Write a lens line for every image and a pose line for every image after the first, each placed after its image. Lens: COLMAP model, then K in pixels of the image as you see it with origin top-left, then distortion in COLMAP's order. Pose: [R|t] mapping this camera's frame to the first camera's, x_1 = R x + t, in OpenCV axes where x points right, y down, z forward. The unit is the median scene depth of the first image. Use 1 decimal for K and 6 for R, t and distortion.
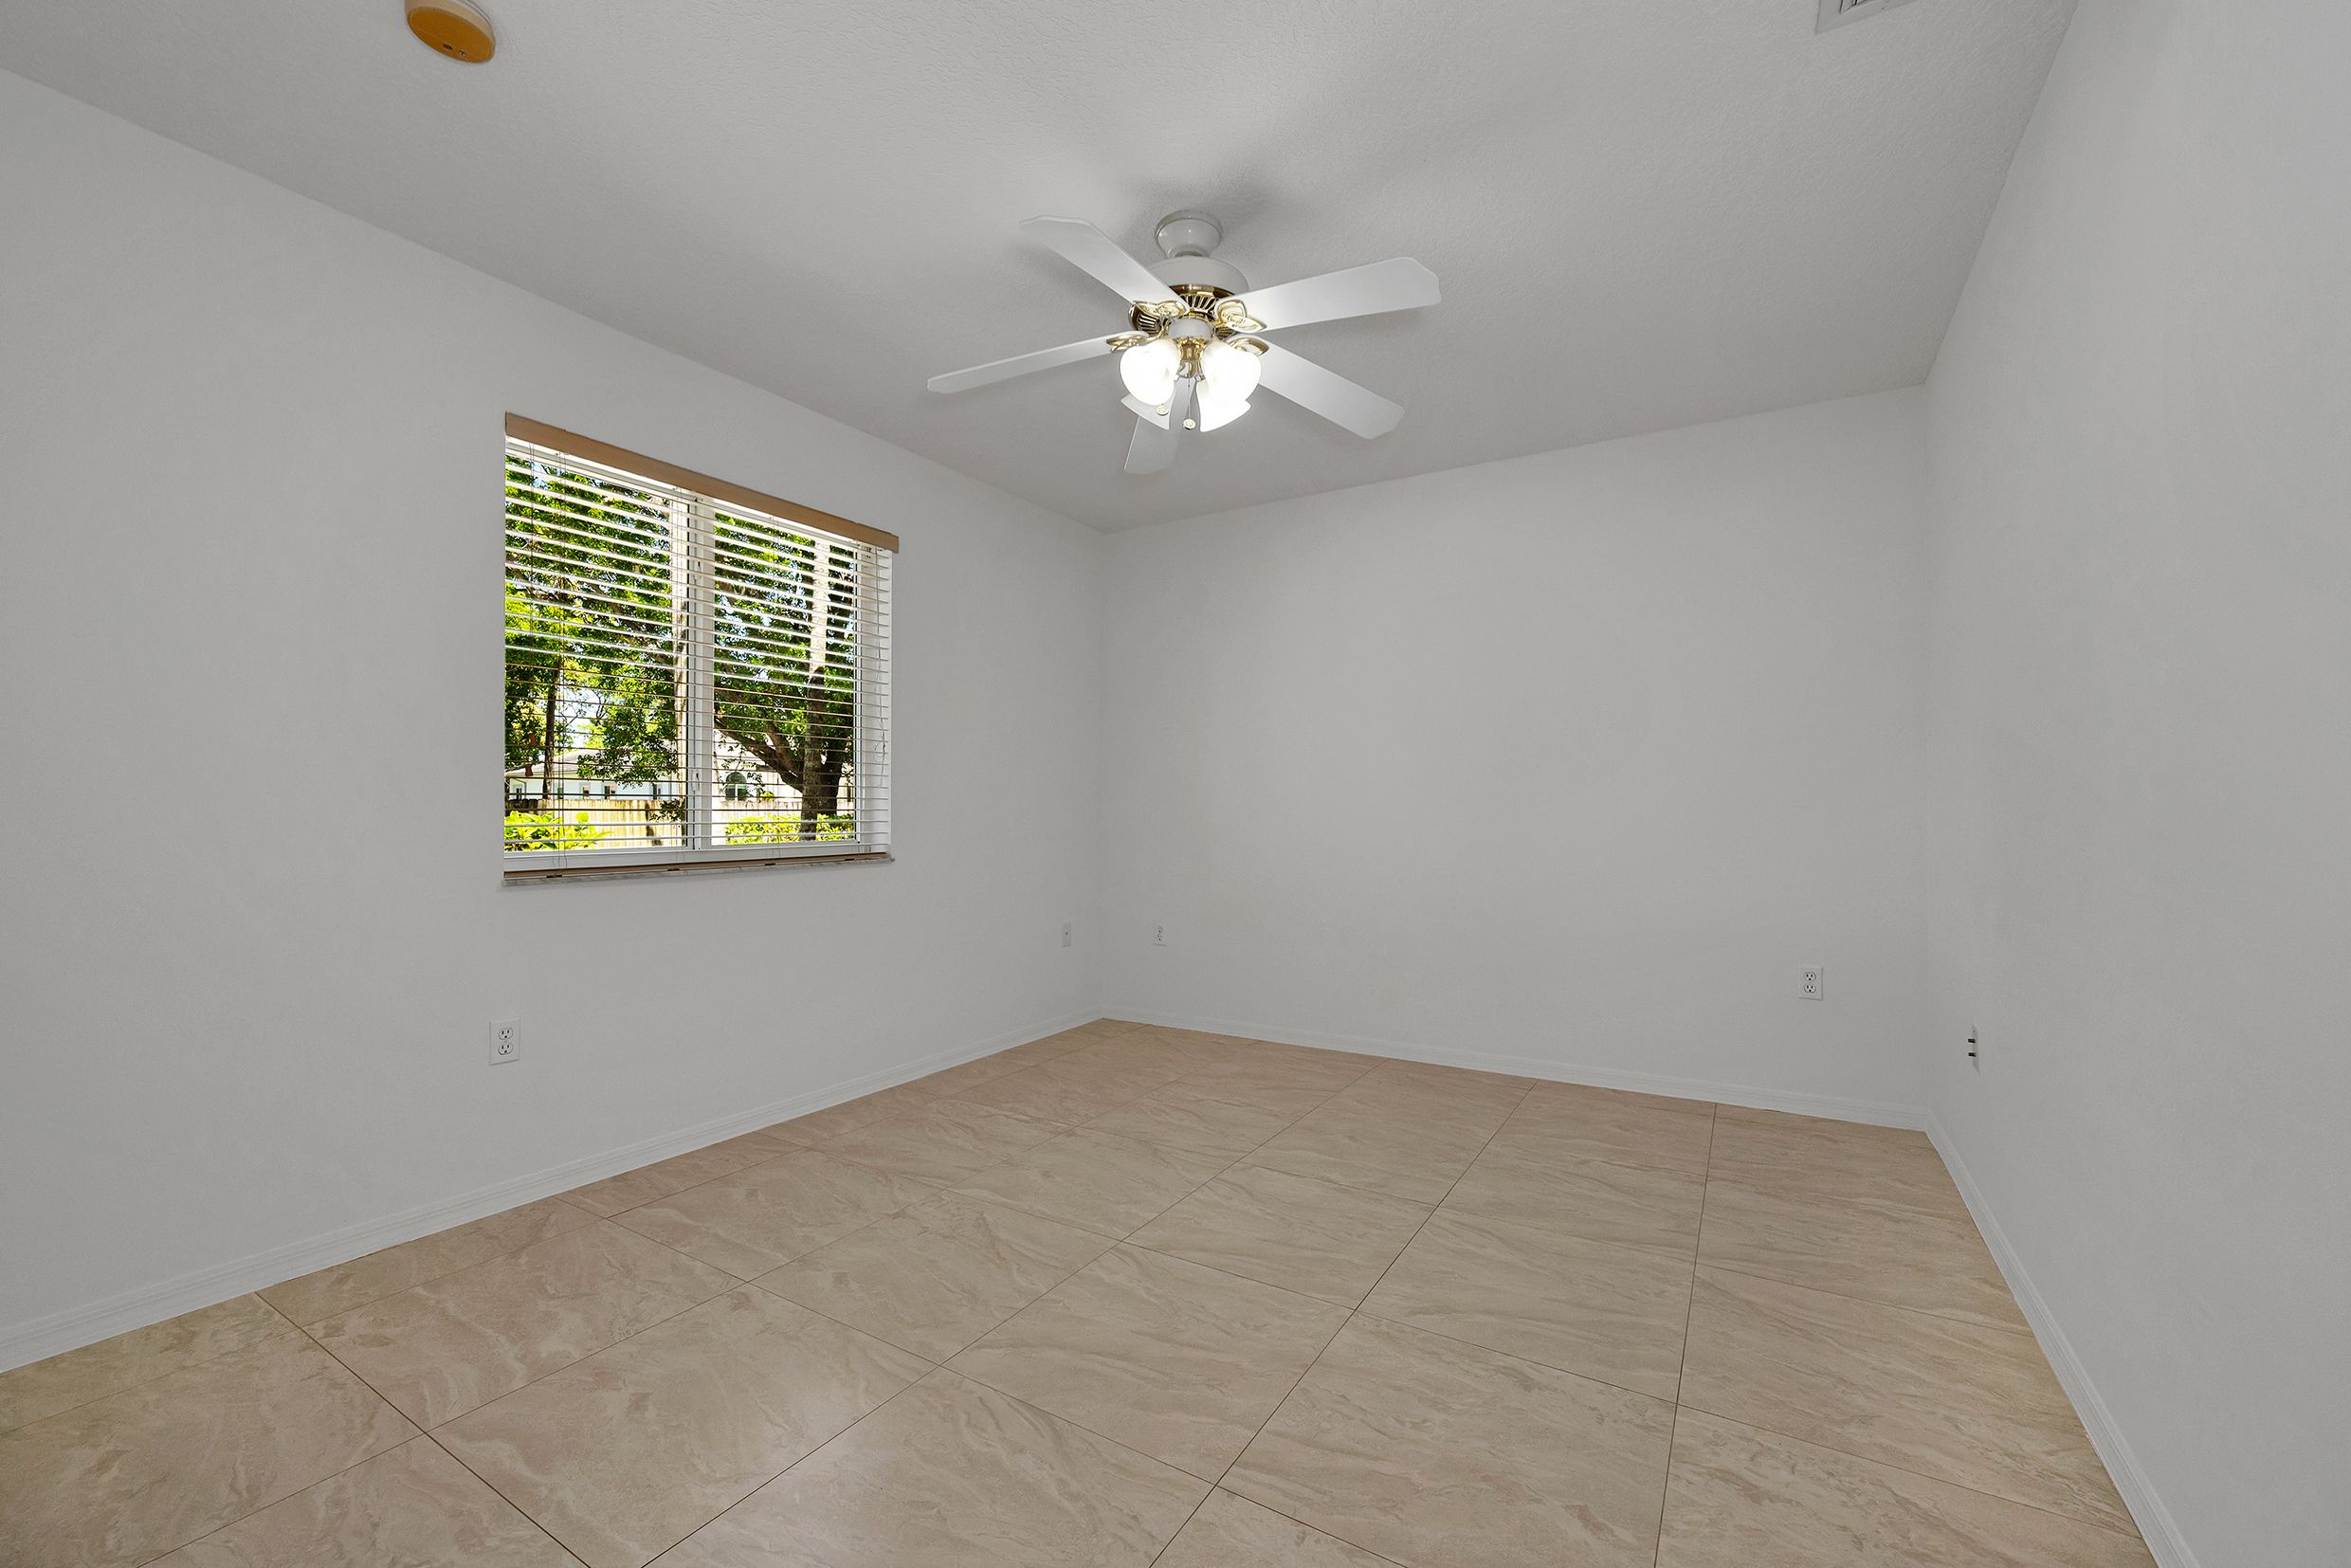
lens RADIAL K [[940.6, 0, 1175.5], [0, 940.6, 793.1], [0, 0, 1]] dist [-0.002282, 0.000632]
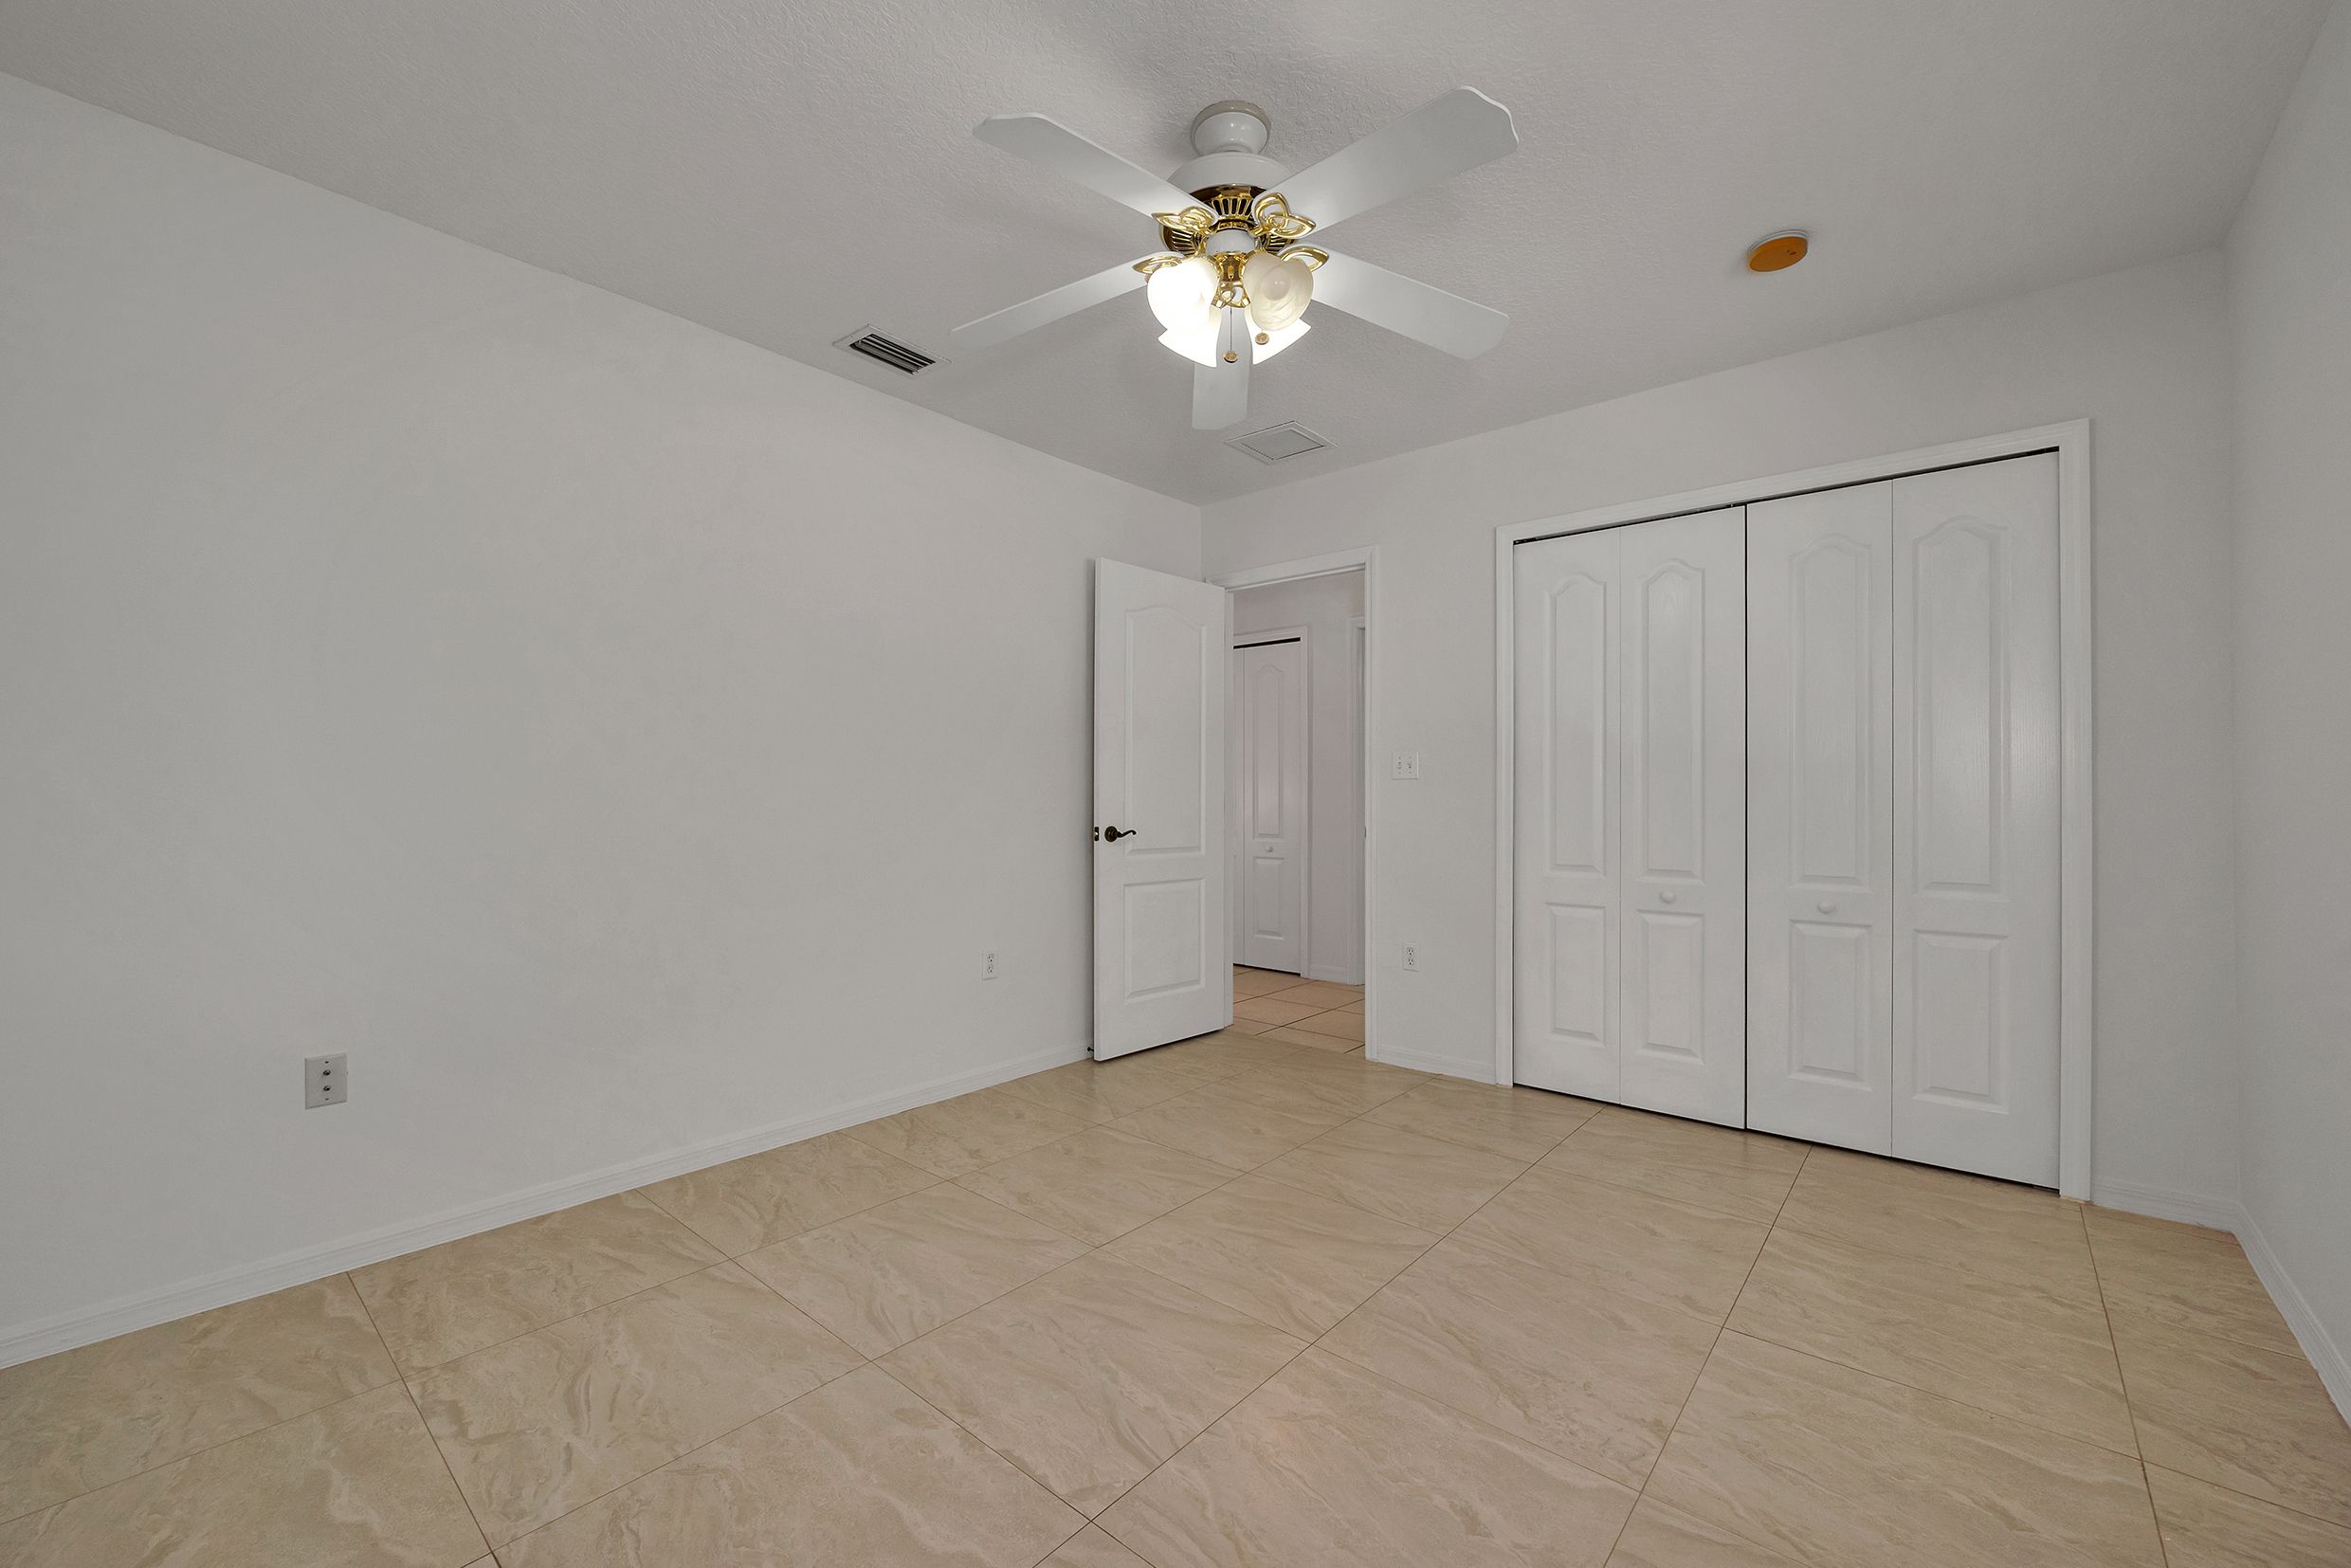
lens RADIAL K [[940.6, 0, 1174.9], [0, 940.6, 793.6], [0, 0, 1]] dist [-0.002282, 0.000632]
pose [[-0.987459, 0.001065, 0.157874, -0.075663], [-0.002176, 0.999790, -0.020358, 0.023398], [-0.157863, -0.020447, -0.987249, 1.986063]]
